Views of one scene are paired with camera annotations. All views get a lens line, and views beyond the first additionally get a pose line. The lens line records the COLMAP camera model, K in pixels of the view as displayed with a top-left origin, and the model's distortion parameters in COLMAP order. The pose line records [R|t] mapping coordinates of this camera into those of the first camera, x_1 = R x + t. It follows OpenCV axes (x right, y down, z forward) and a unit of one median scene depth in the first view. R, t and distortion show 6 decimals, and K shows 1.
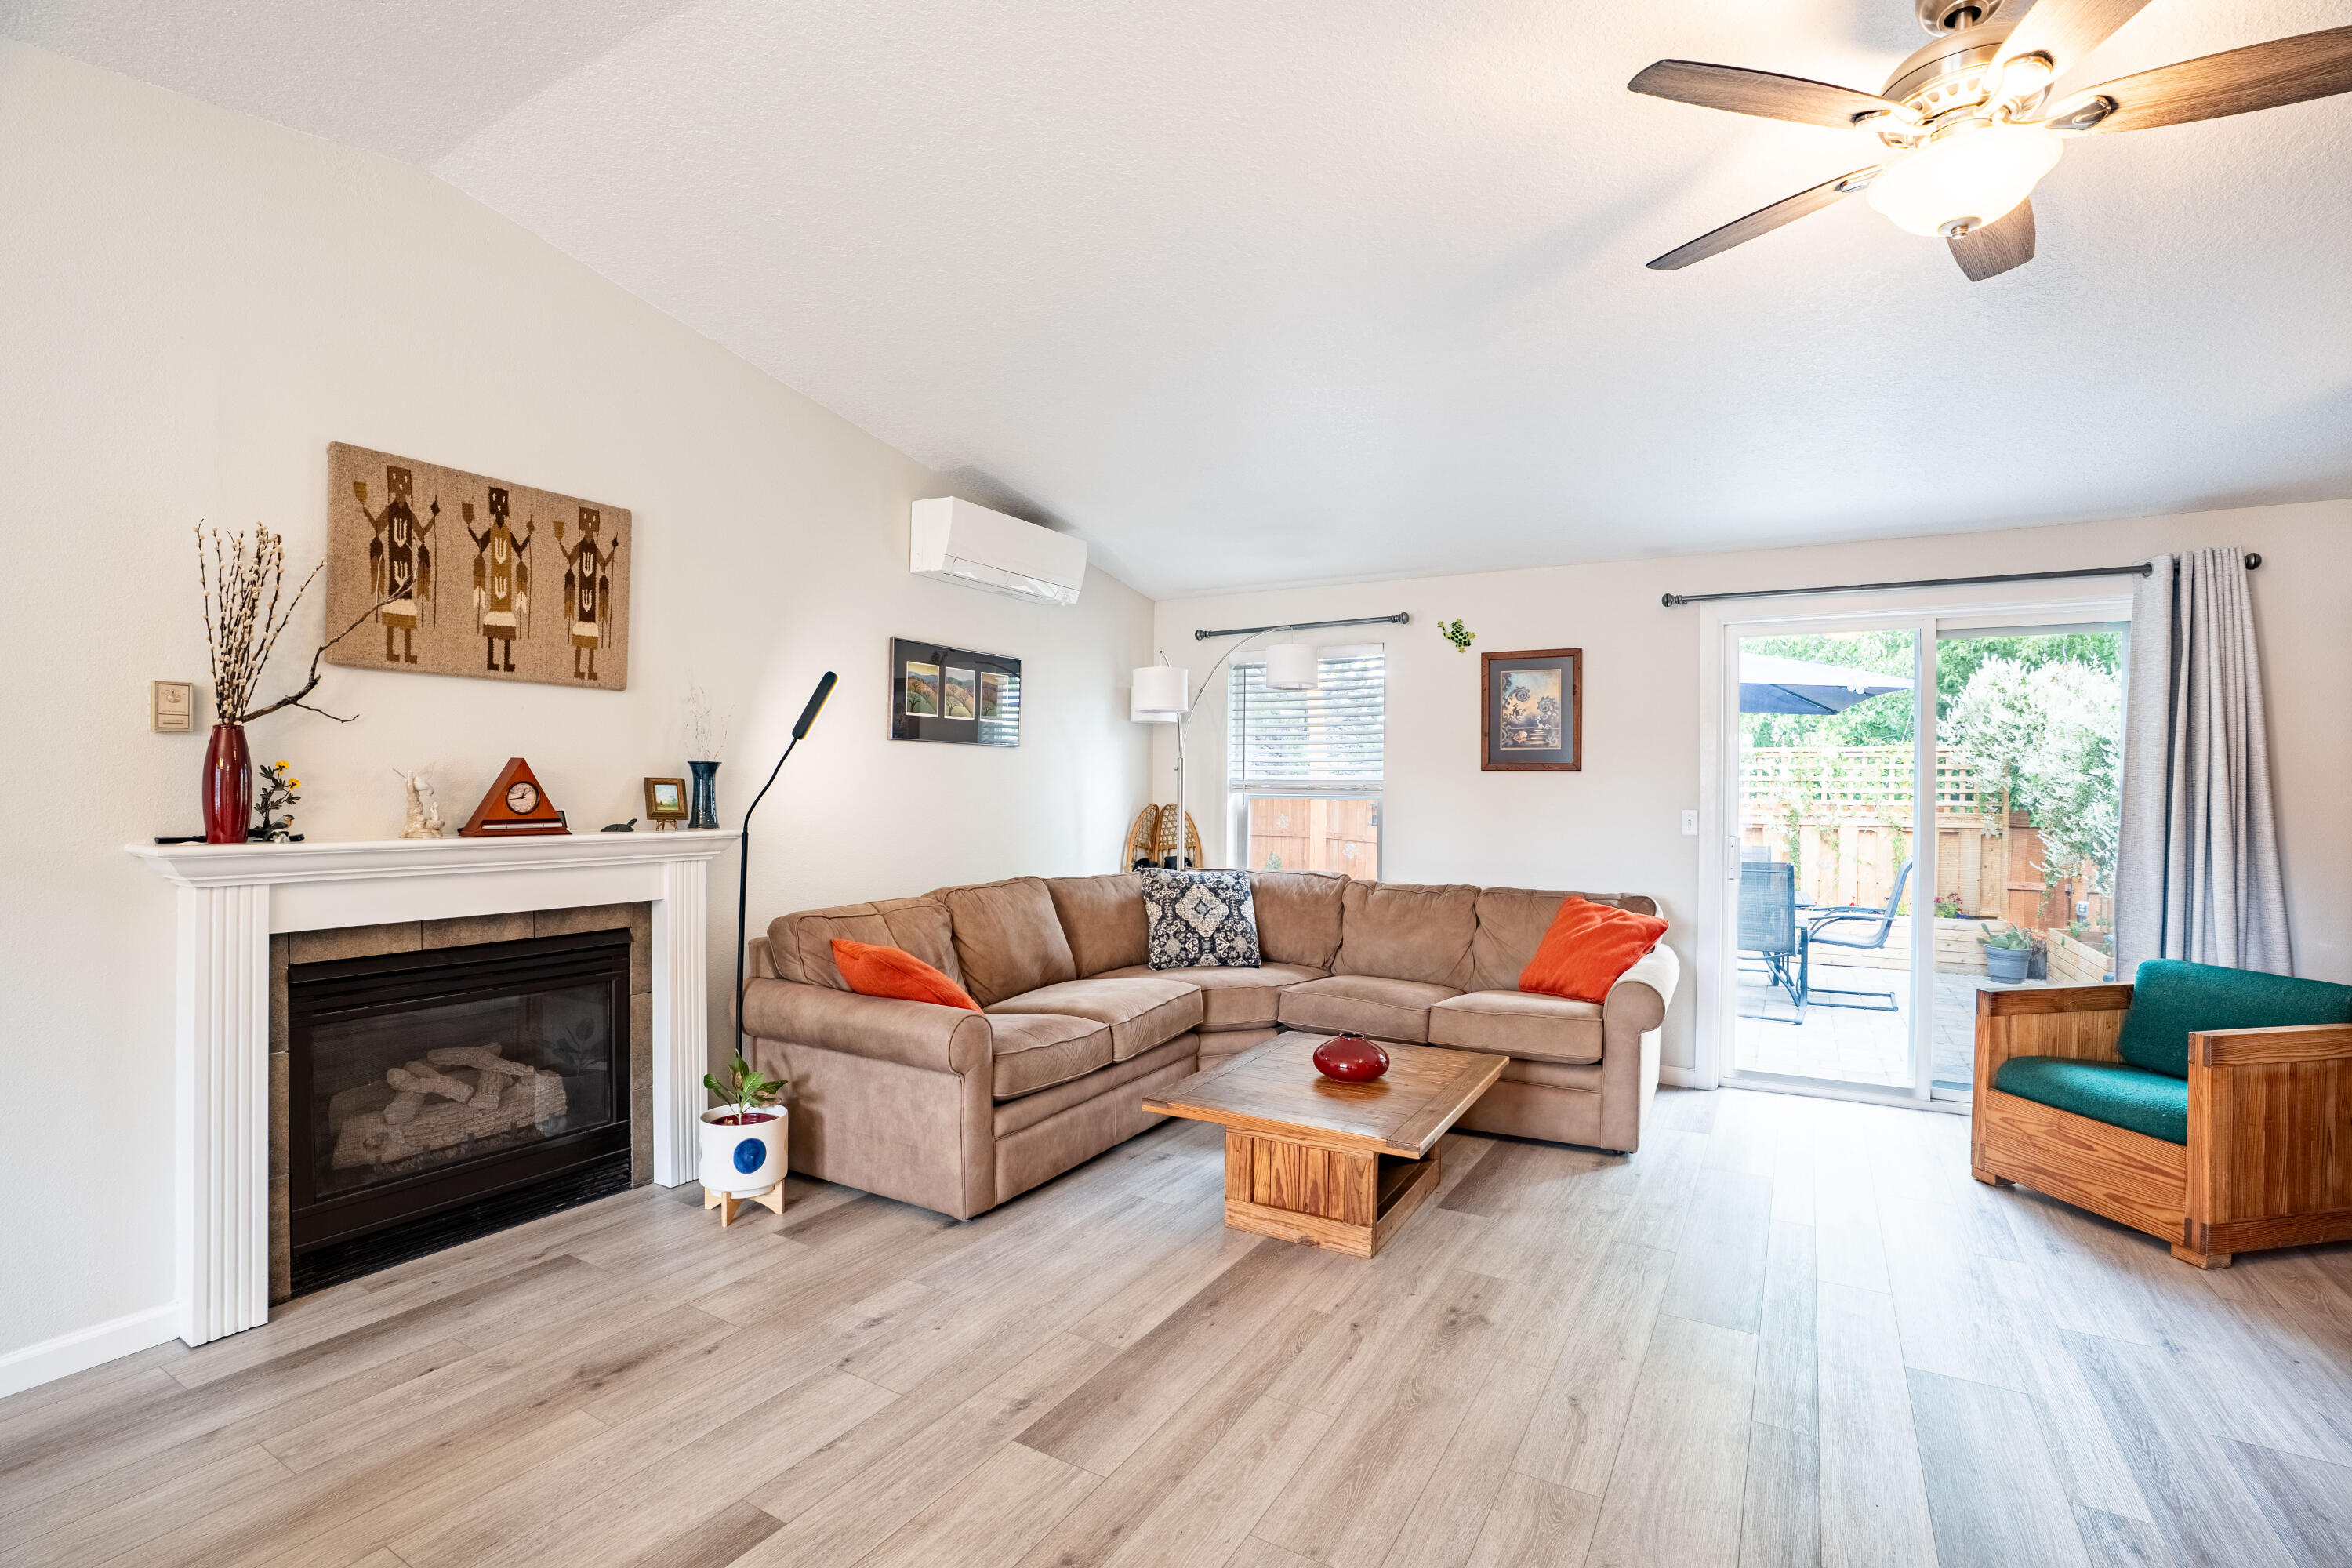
lens RADIAL K [[1081.6, 0, 1185.3], [0, 1081.6, 789.1], [0, 0, 1]] dist [-0.076114, 0.030772]
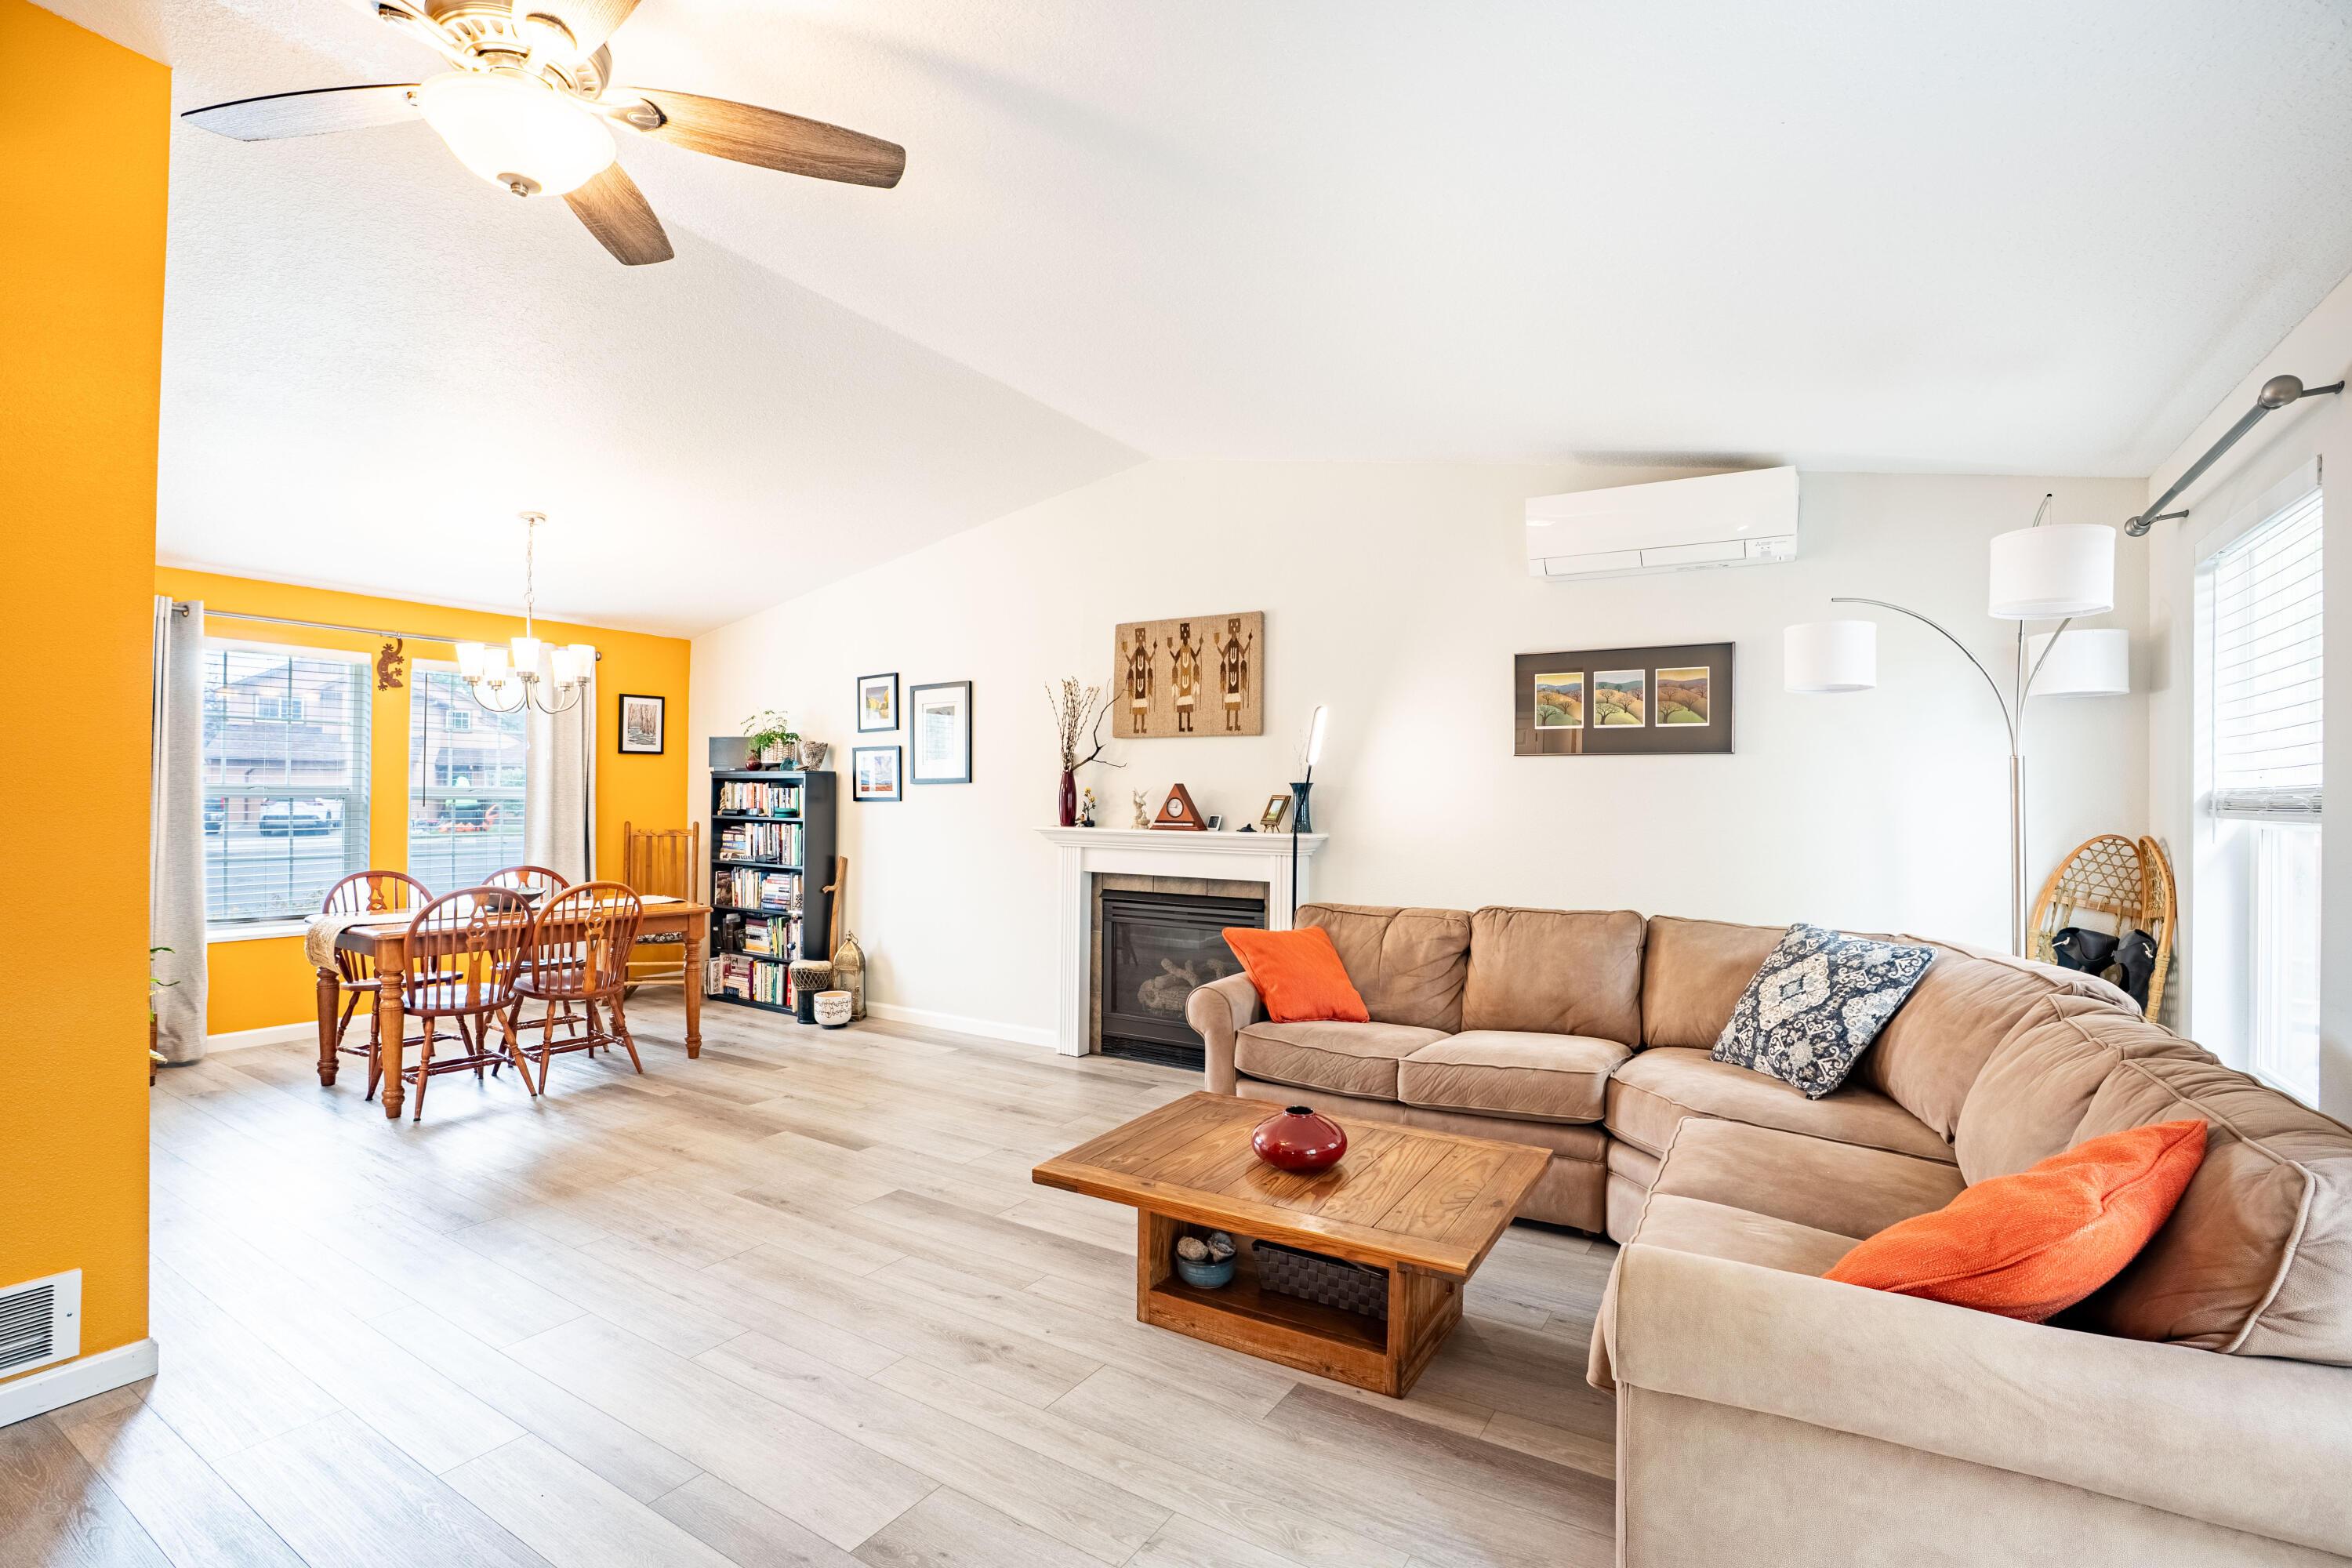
lens RADIAL K [[1081.6, 0, 1185.3], [0, 1081.6, 789.1], [0, 0, 1]] dist [-0.076114, 0.030772]
pose [[-0.025561, -0.017039, -0.999528, 0.990424], [-0.011125, 0.999798, -0.016759, 0.007087], [0.999611, 0.010692, -0.025745, 0.972136]]
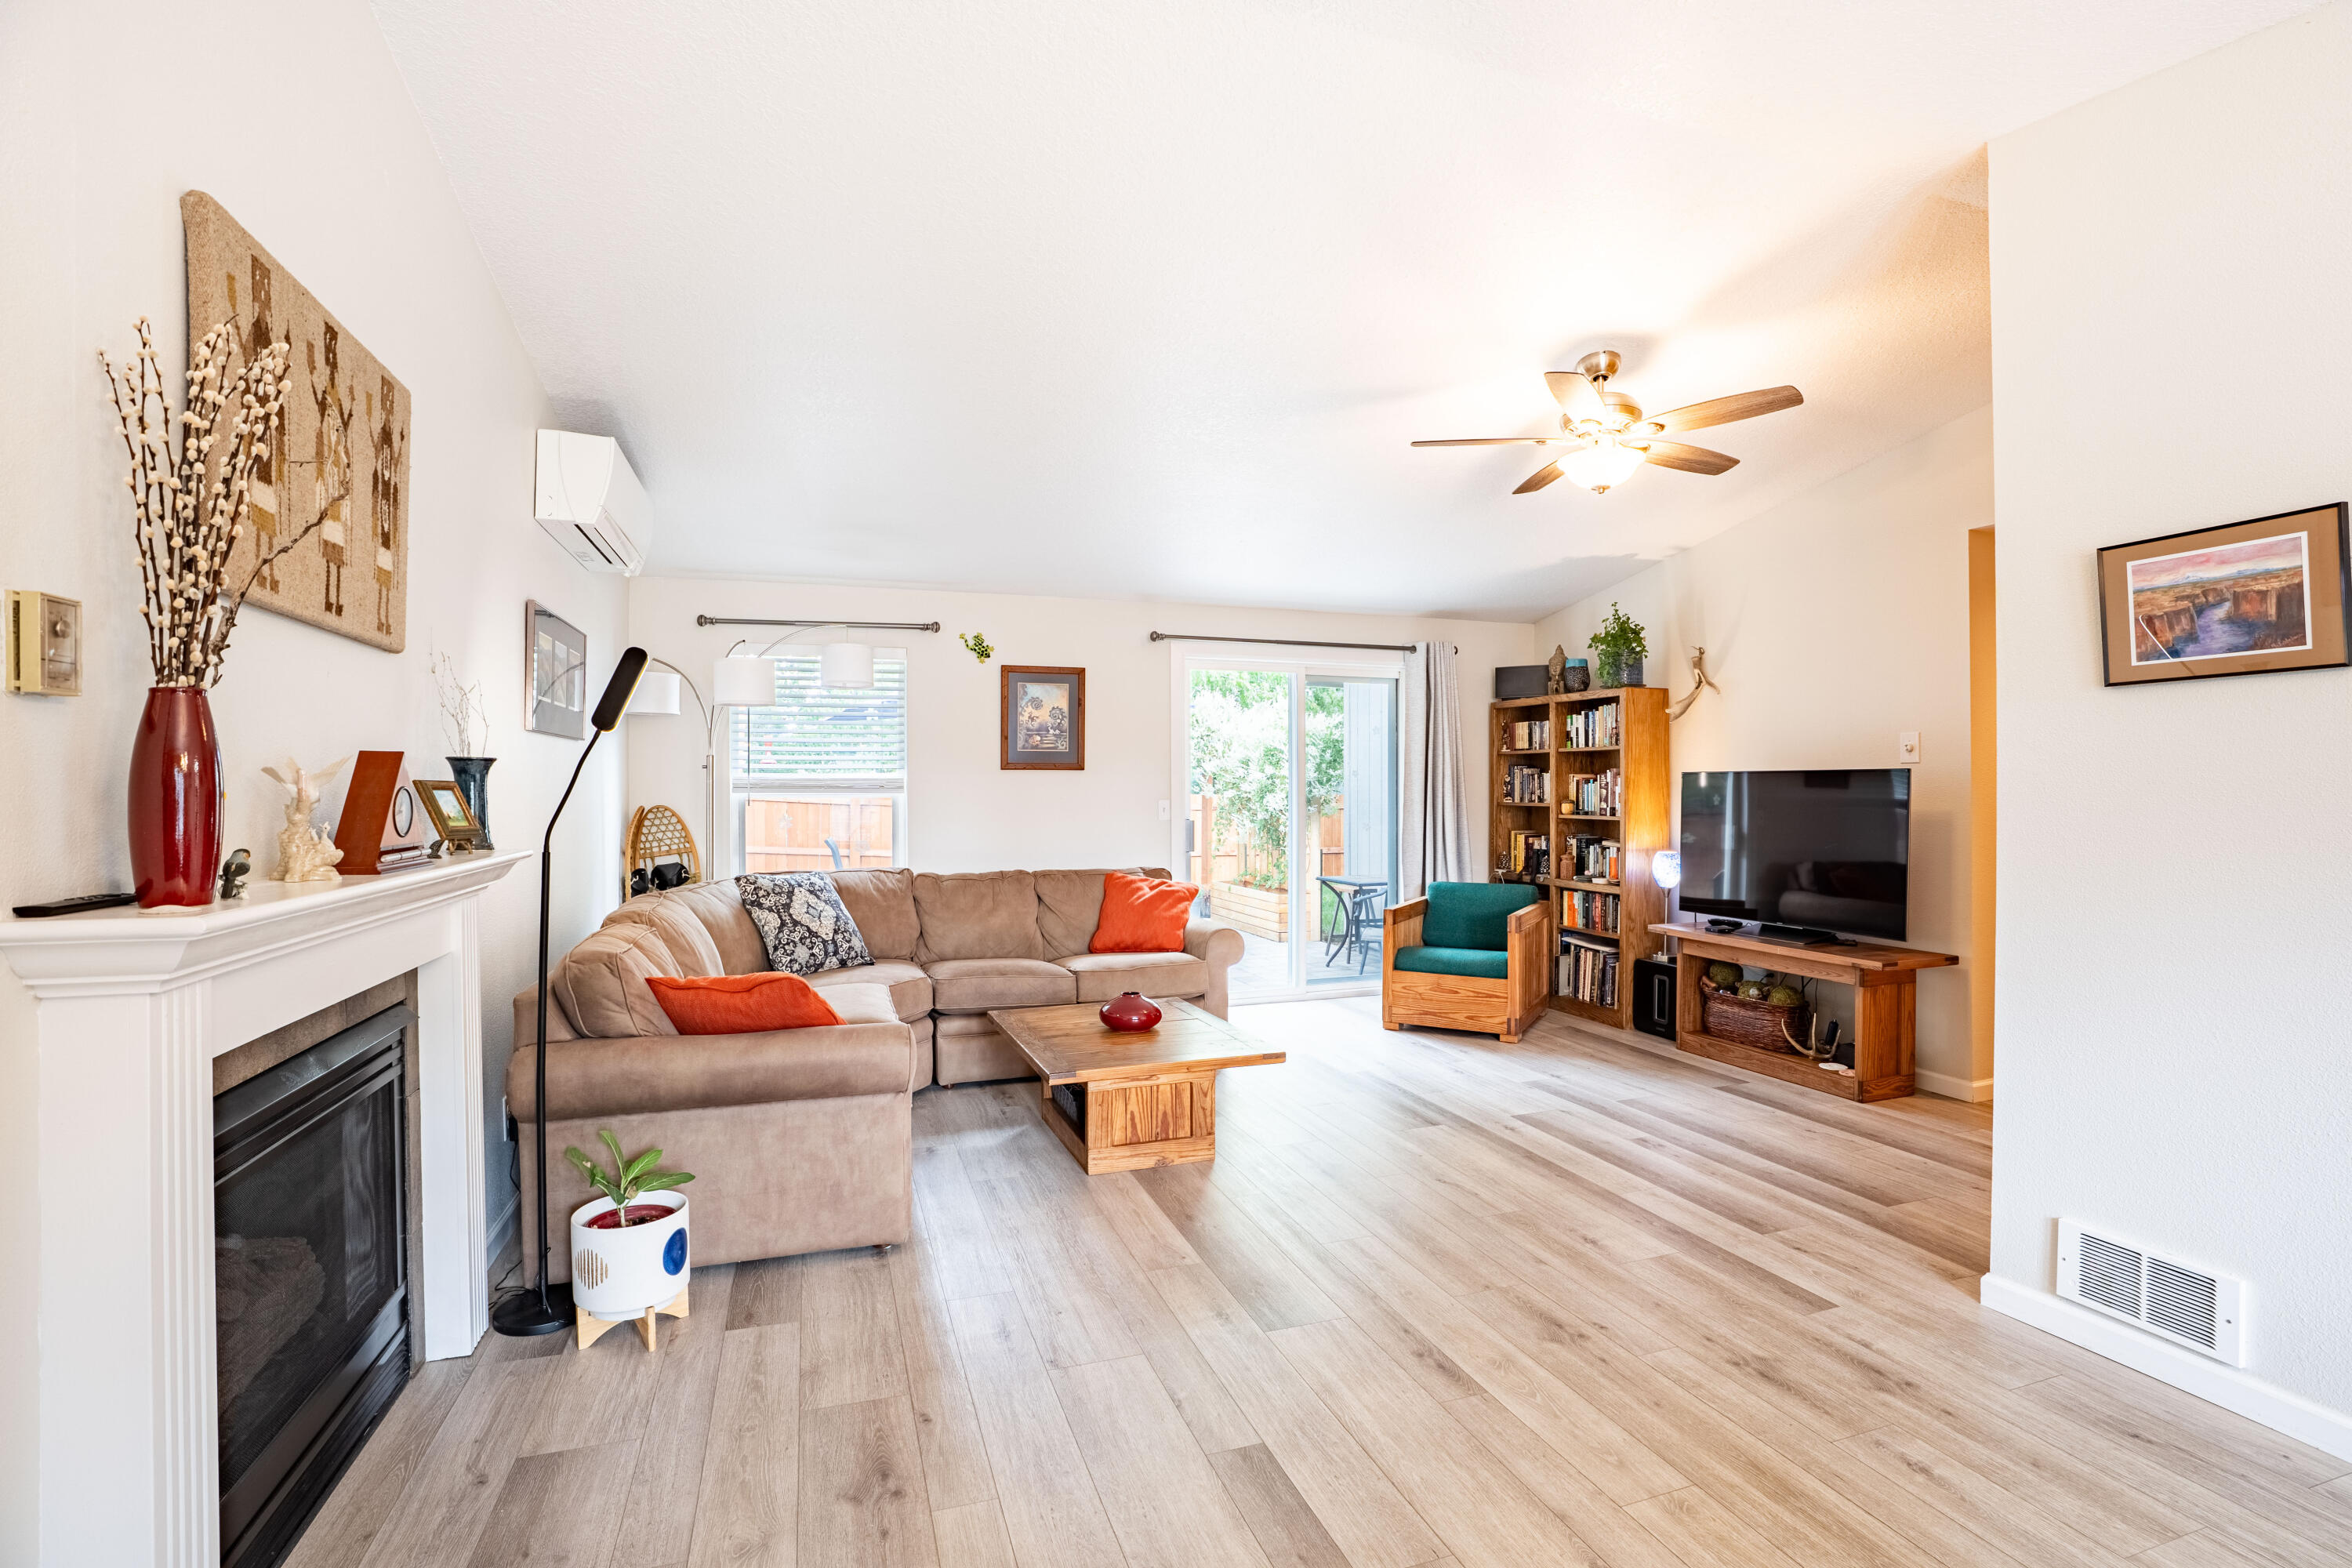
lens RADIAL K [[1081.6, 0, 1185.3], [0, 1081.6, 789.1], [0, 0, 1]] dist [-0.076114, 0.030772]
pose [[0.650070, -0.012005, 0.759780, -0.740445], [0.008828, 0.999927, 0.008246, -0.006494], [-0.759823, 0.001347, 0.650128, 0.185502]]
